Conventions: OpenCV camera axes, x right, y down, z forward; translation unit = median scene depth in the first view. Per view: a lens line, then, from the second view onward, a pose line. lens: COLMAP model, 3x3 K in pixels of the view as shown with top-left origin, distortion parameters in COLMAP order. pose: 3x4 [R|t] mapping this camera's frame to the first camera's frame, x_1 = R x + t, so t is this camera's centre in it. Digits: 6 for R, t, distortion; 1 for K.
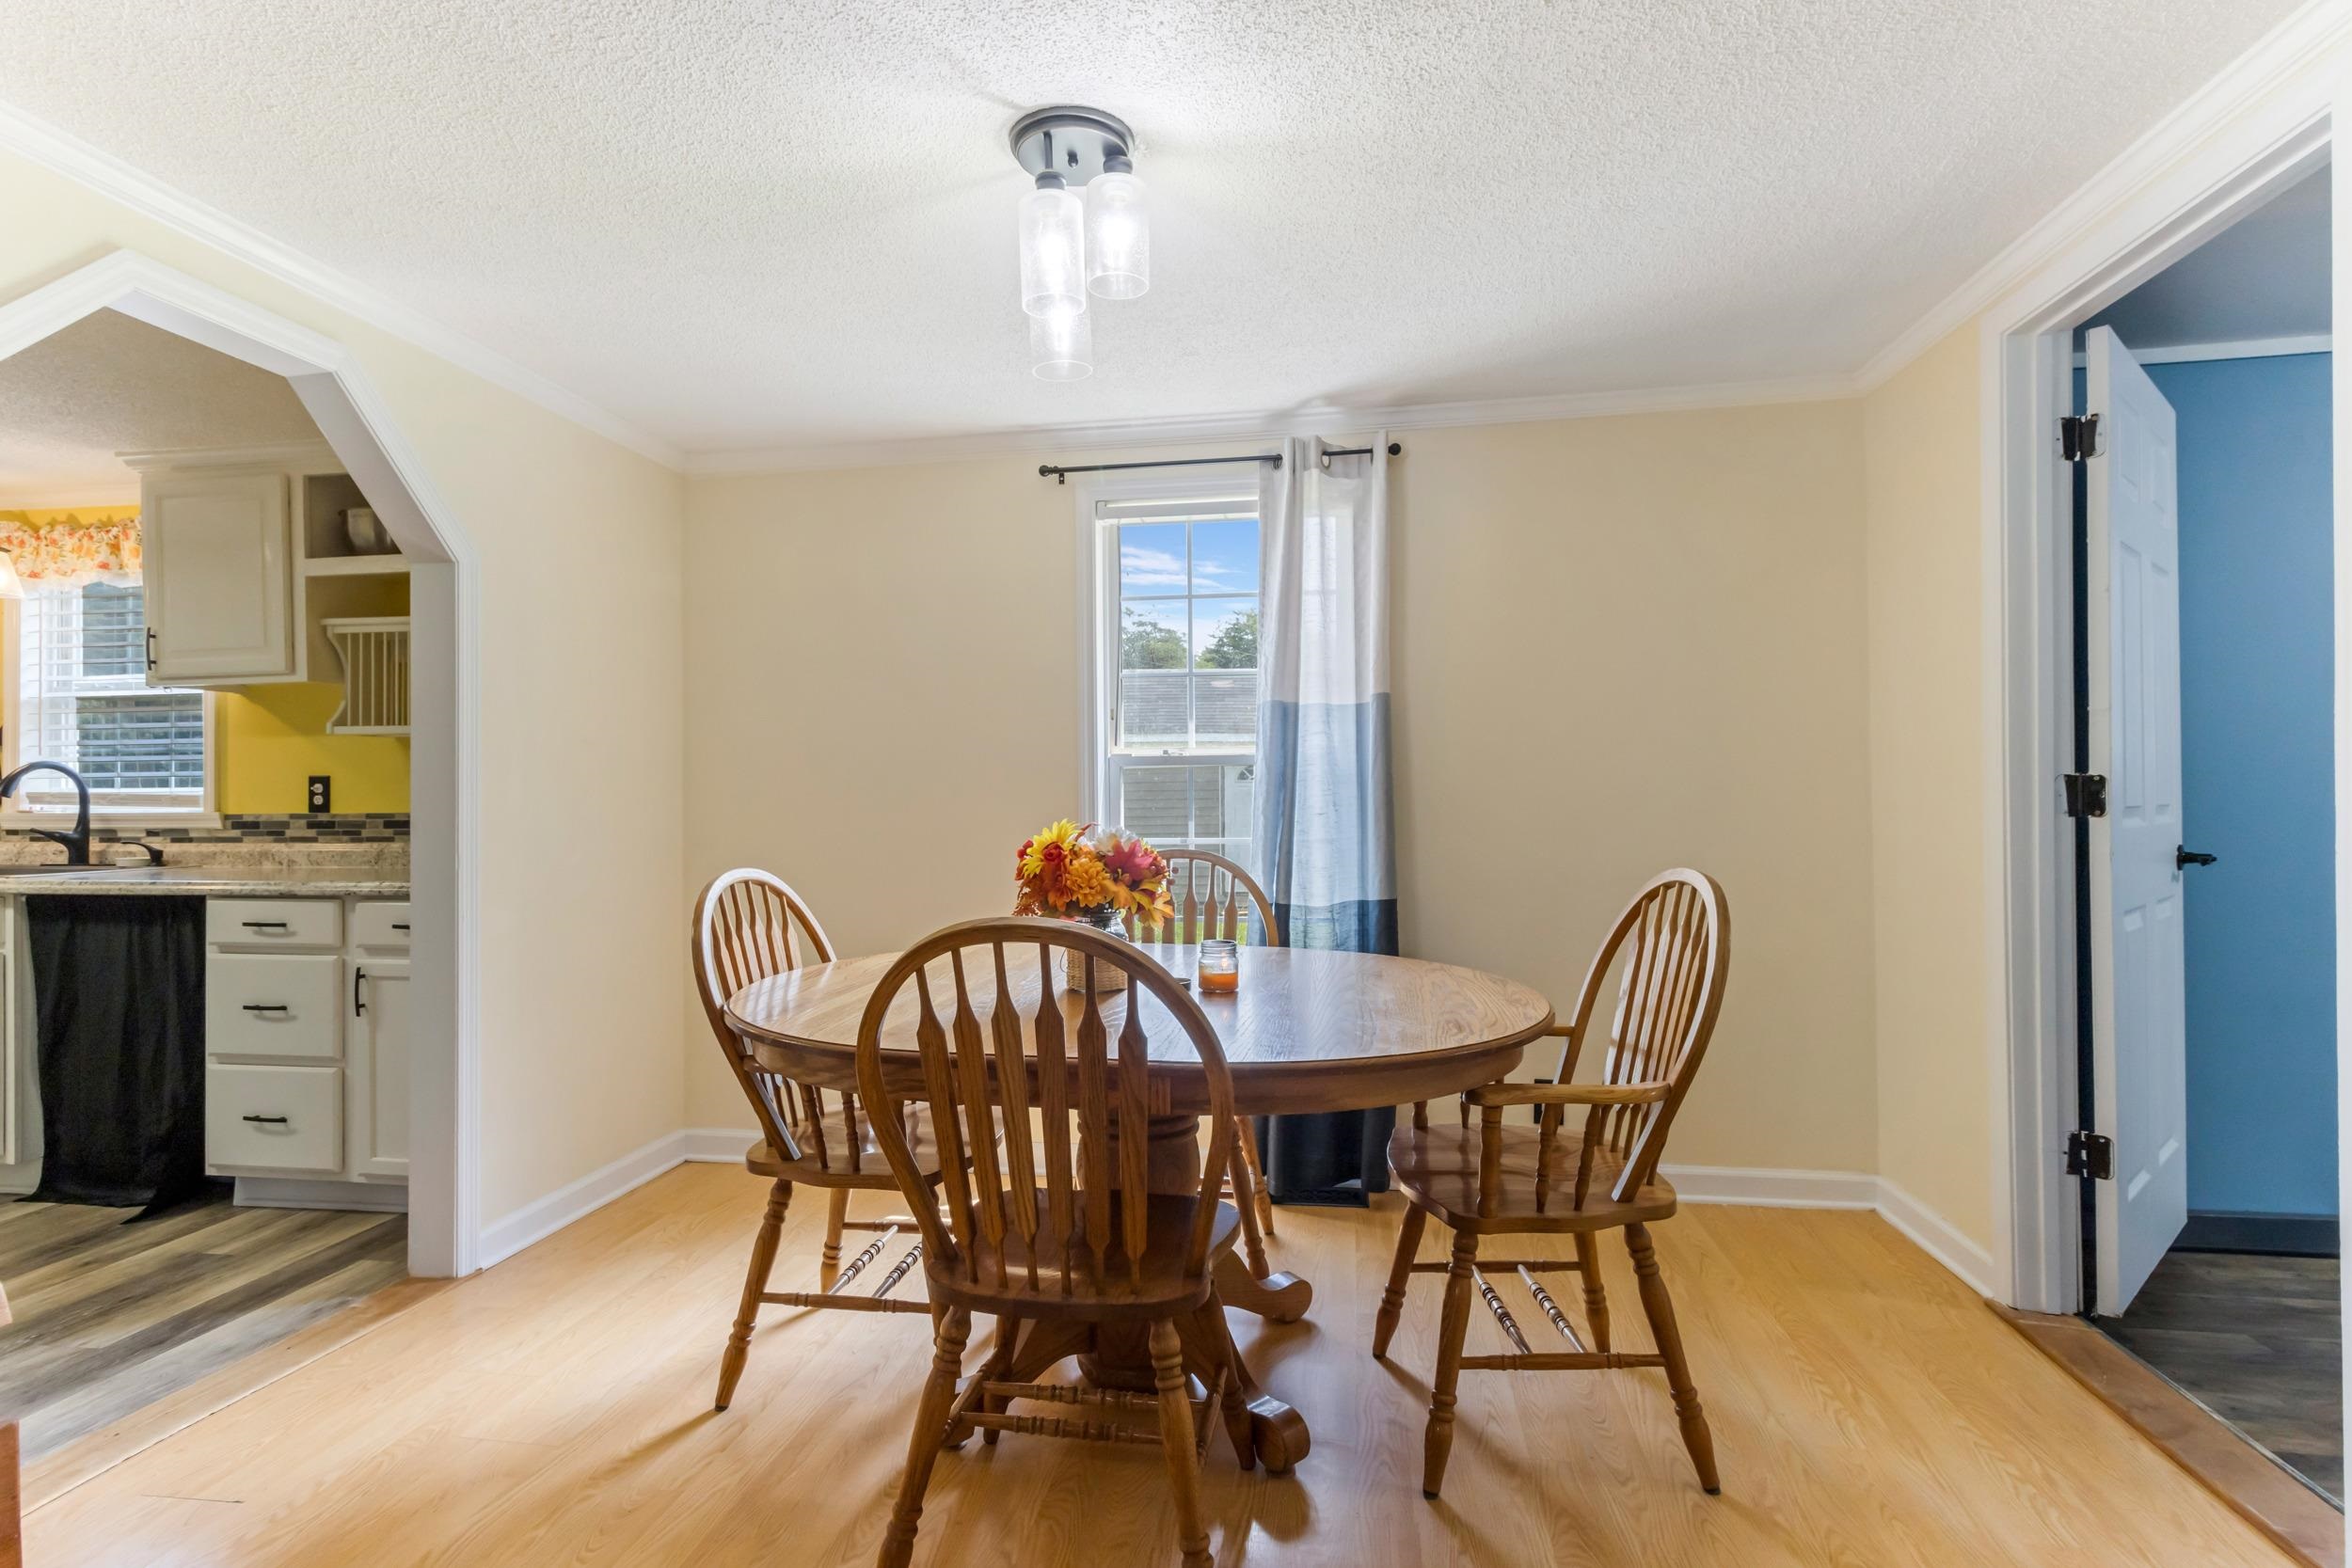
lens RADIAL K [[1127.0, 0, 1168.2], [0, 1127.0, 793.1], [0, 0, 1]] dist [0.006902, -0.000311]
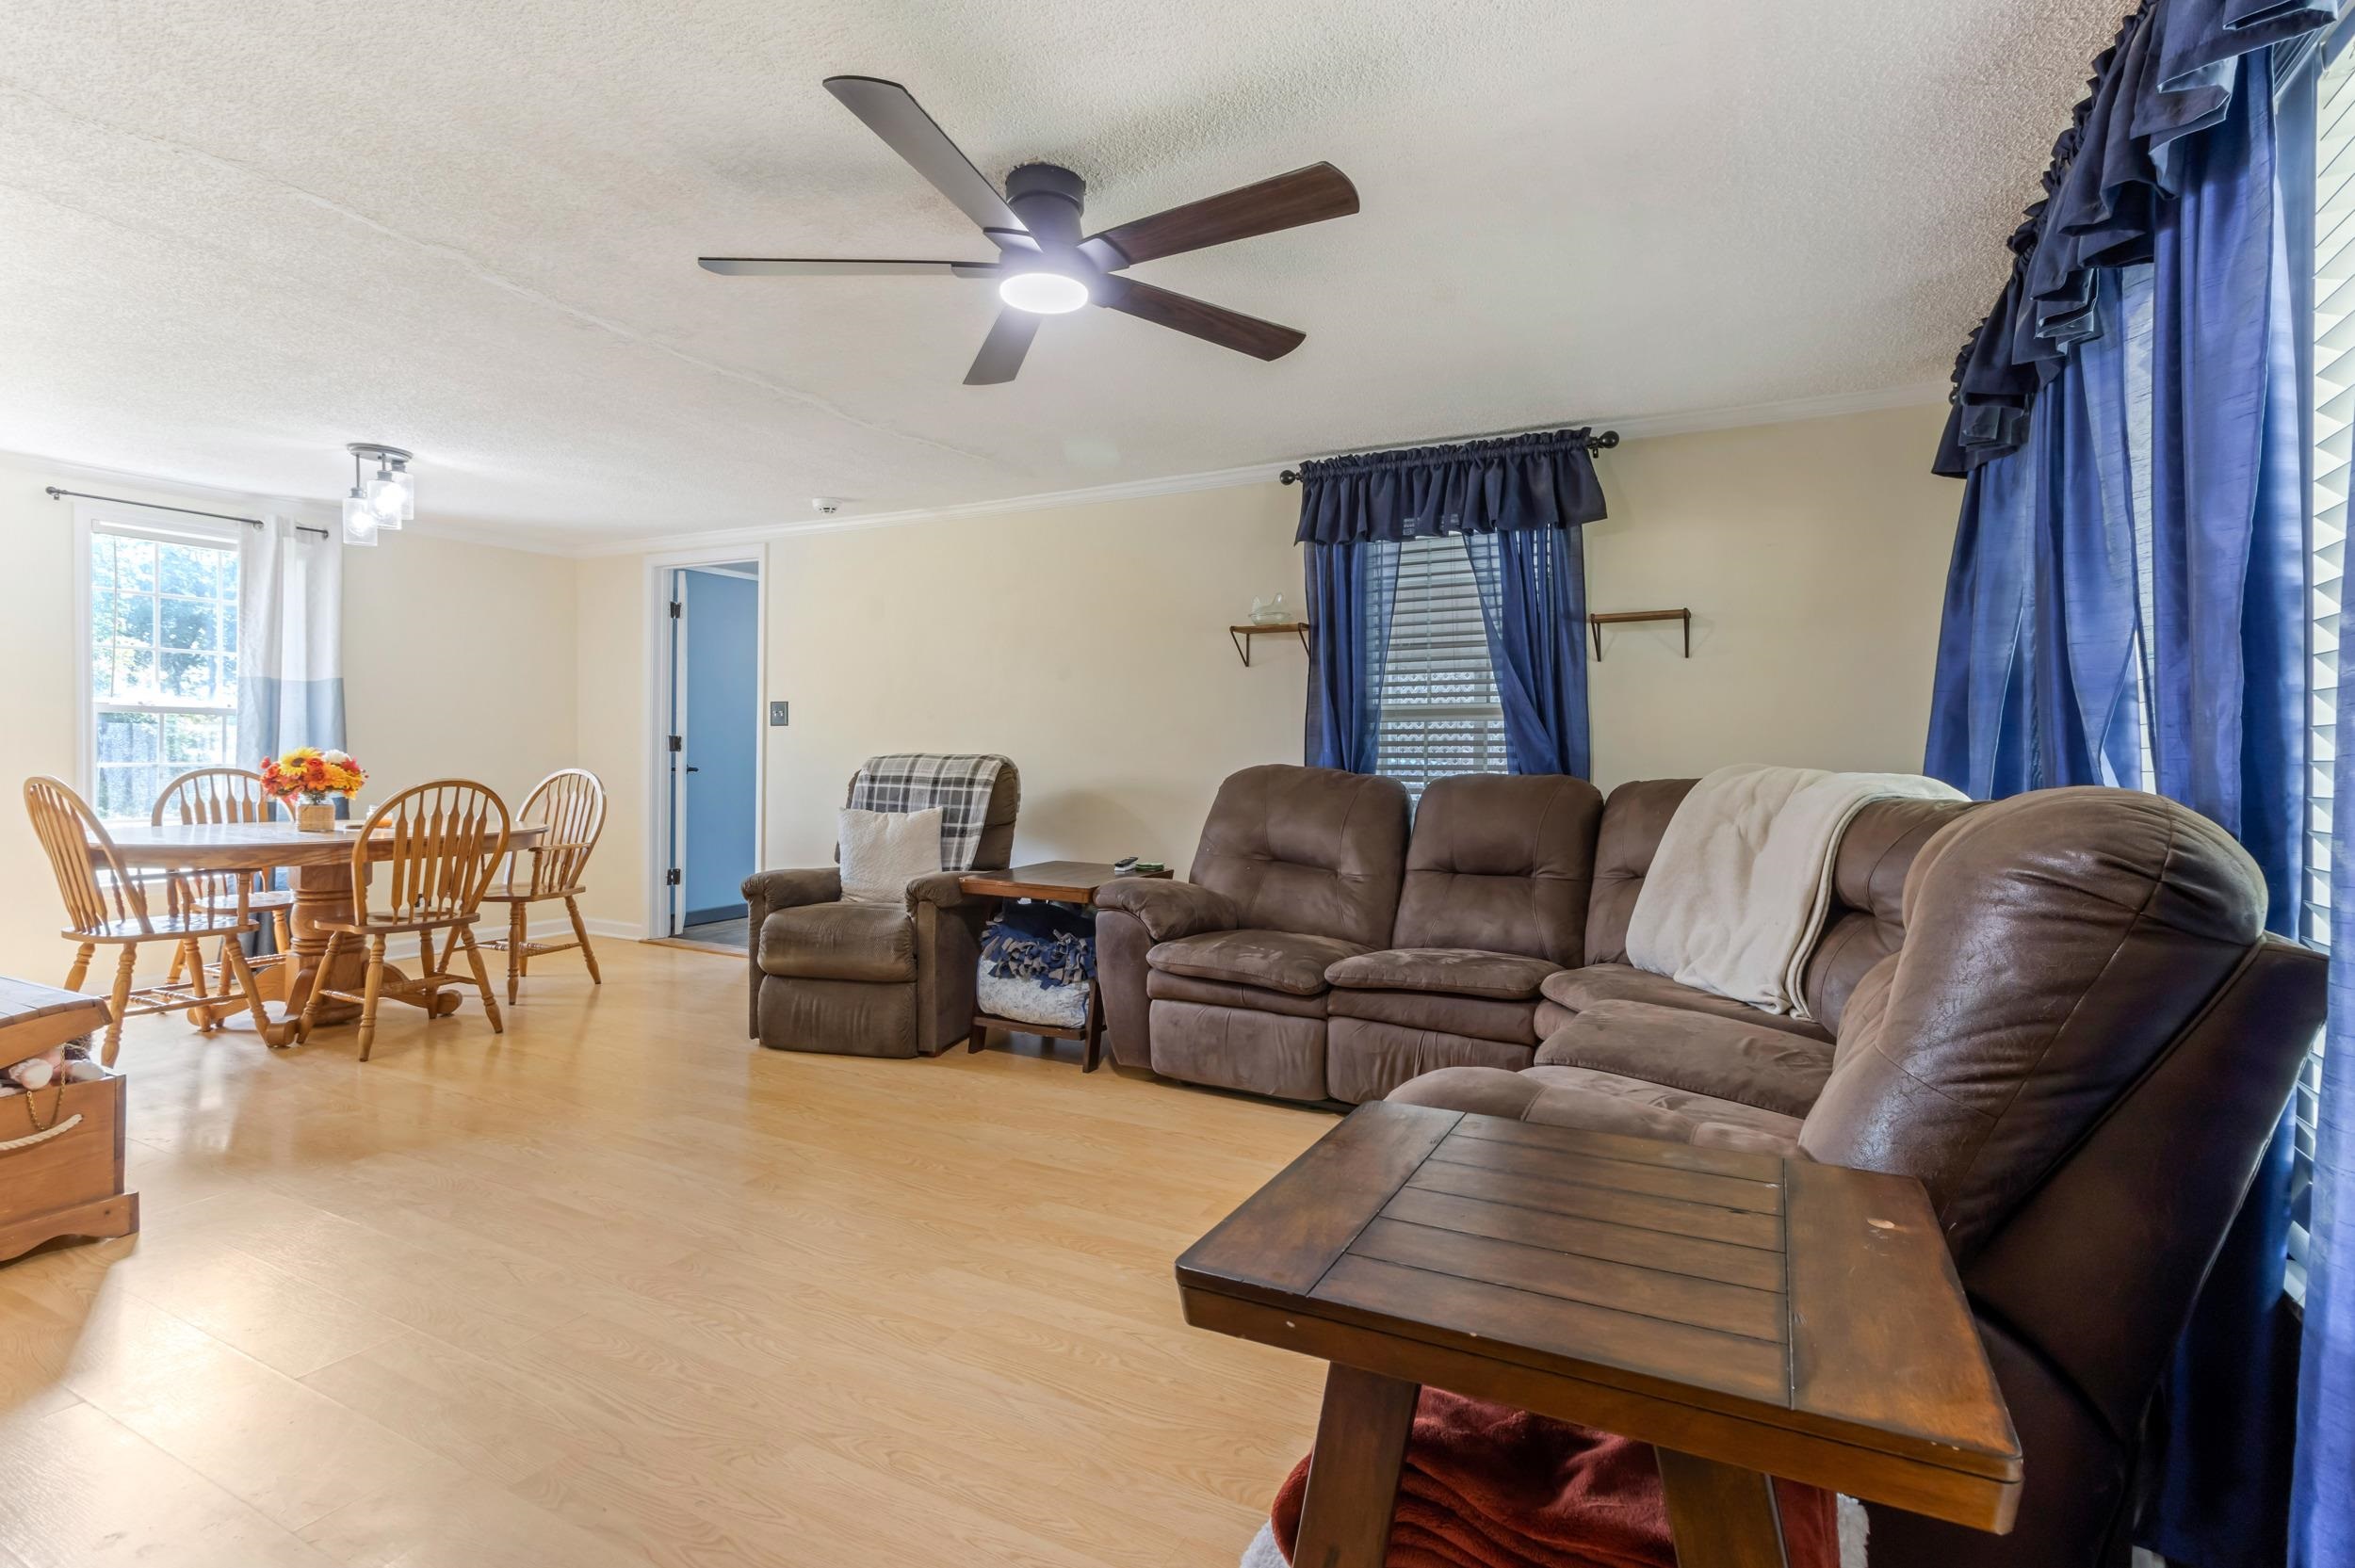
lens RADIAL K [[1128.4, 0, 1178.2], [0, 1128.4, 768.2], [0, 0, 1]] dist [0.006902, -0.000311]
pose [[0.315927, -0.003246, 0.948778, -1.392617], [-0.013430, 0.999879, 0.007893, 0.023872], [-0.948689, -0.015236, 0.315845, -1.011799]]
